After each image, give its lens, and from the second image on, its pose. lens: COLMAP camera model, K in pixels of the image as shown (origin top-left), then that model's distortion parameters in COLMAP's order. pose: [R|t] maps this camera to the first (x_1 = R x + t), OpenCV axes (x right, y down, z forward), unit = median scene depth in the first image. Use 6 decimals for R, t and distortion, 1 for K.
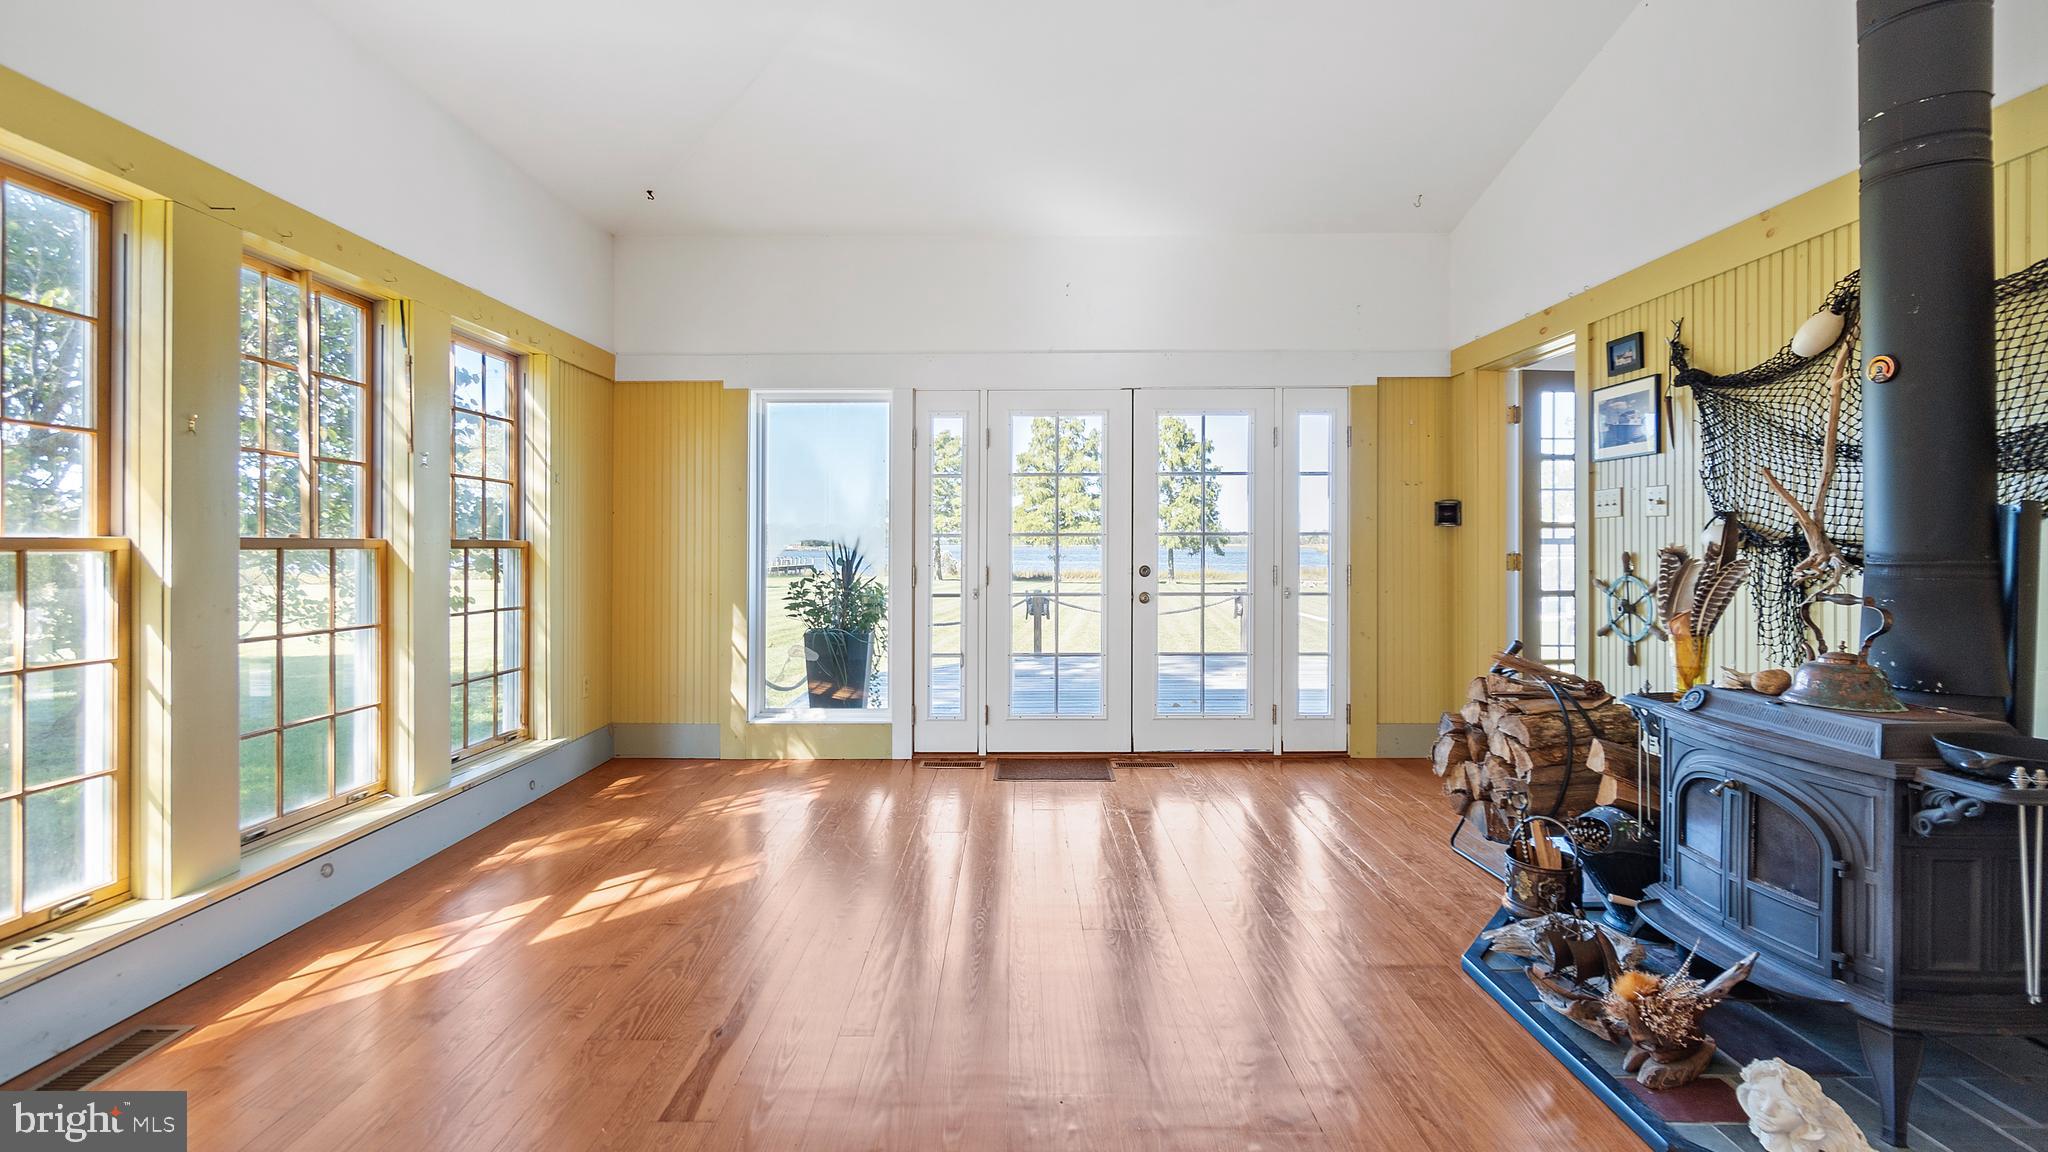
lens RADIAL K [[901.6, 0, 1023.3], [0, 901.6, 540.7], [0, 0, 1]] dist [-0.004443, 0.001514]
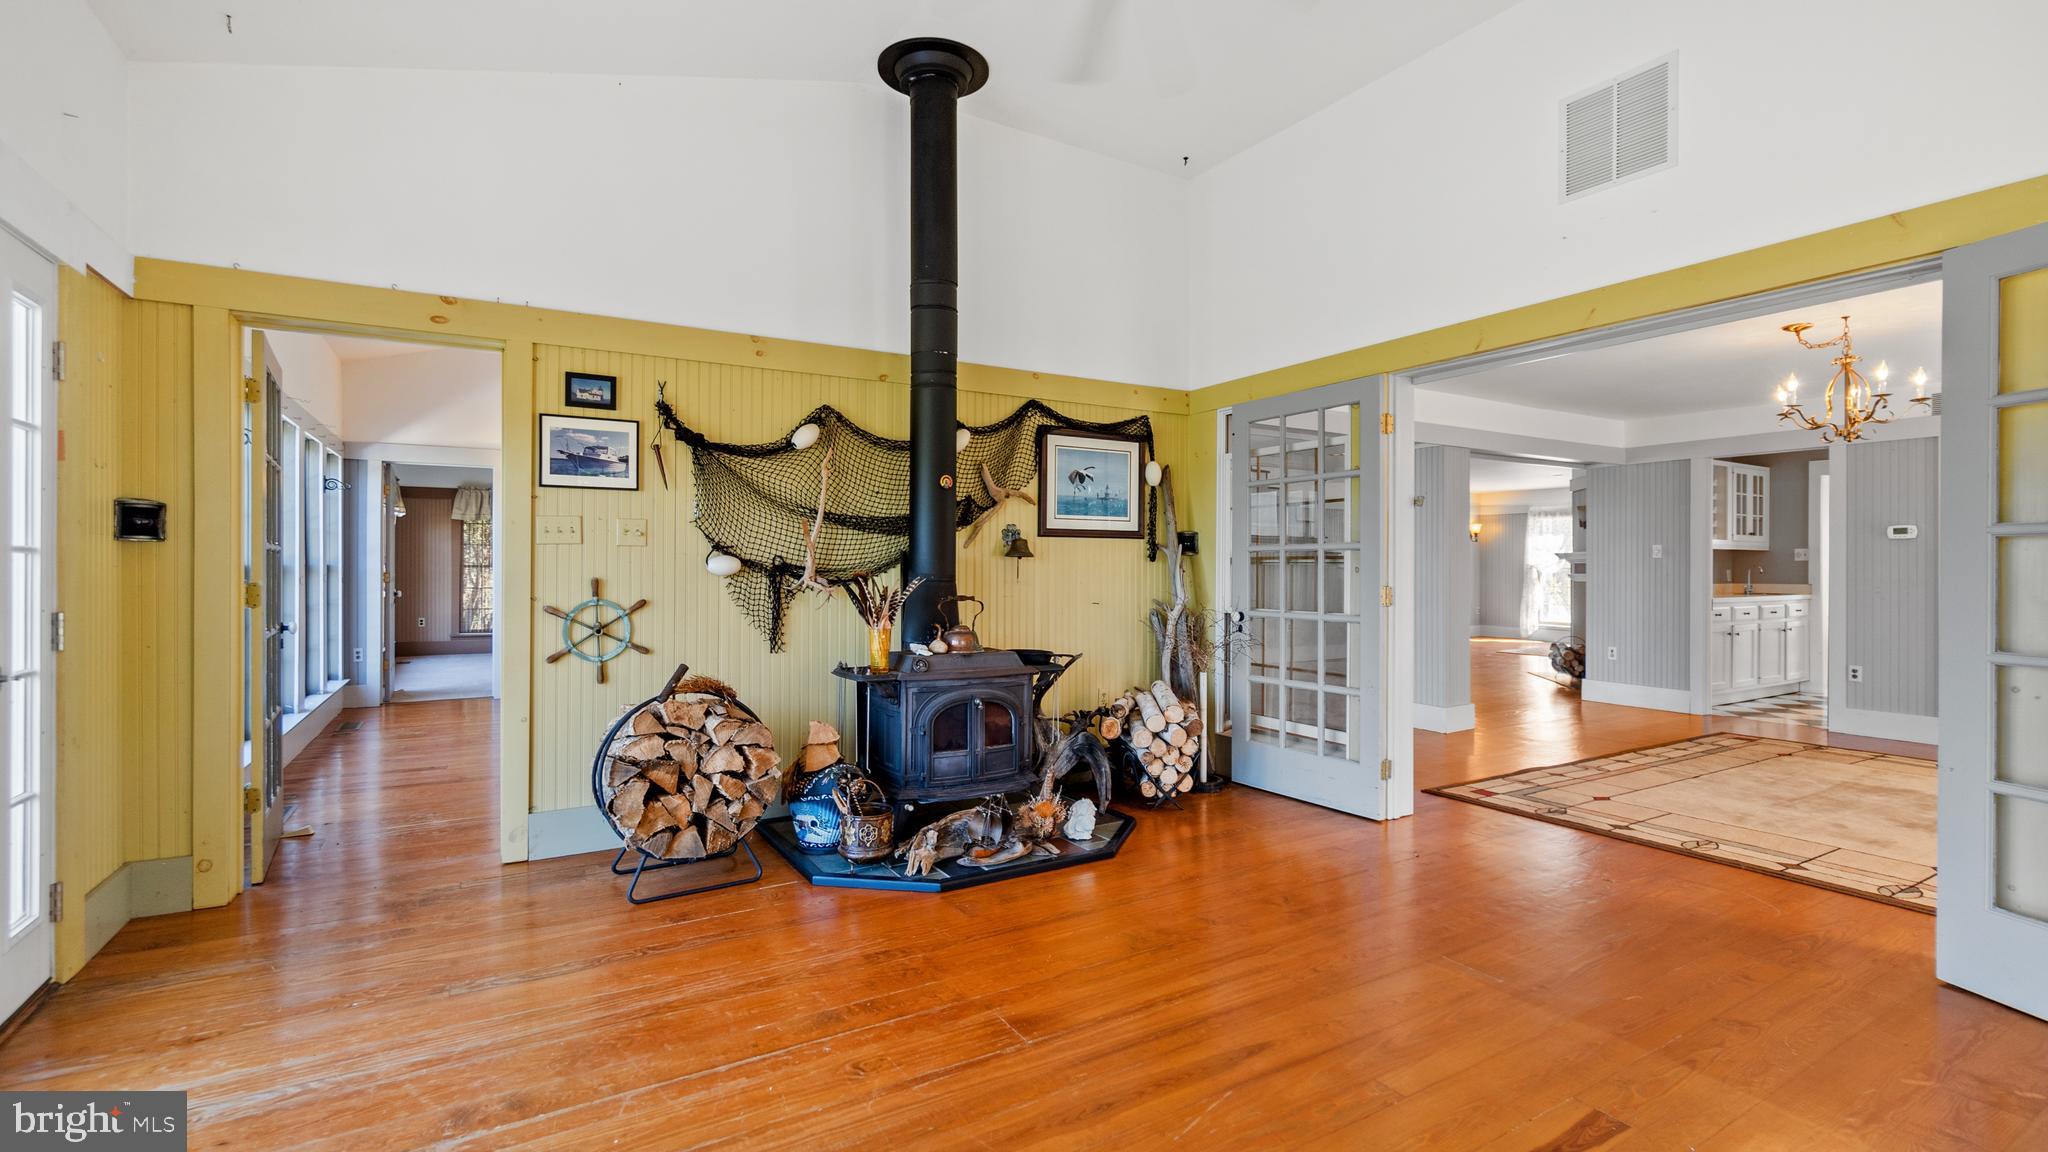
lens RADIAL K [[901.6, 0, 1004.7], [0, 901.6, 568.0], [0, 0, 1]] dist [-0.004443, 0.001514]
pose [[-0.501826, 0.008643, 0.864925, -0.497061], [0.001353, 0.999957, -0.009208, 0.011500], [-0.864967, -0.003451, -0.501816, 1.130399]]
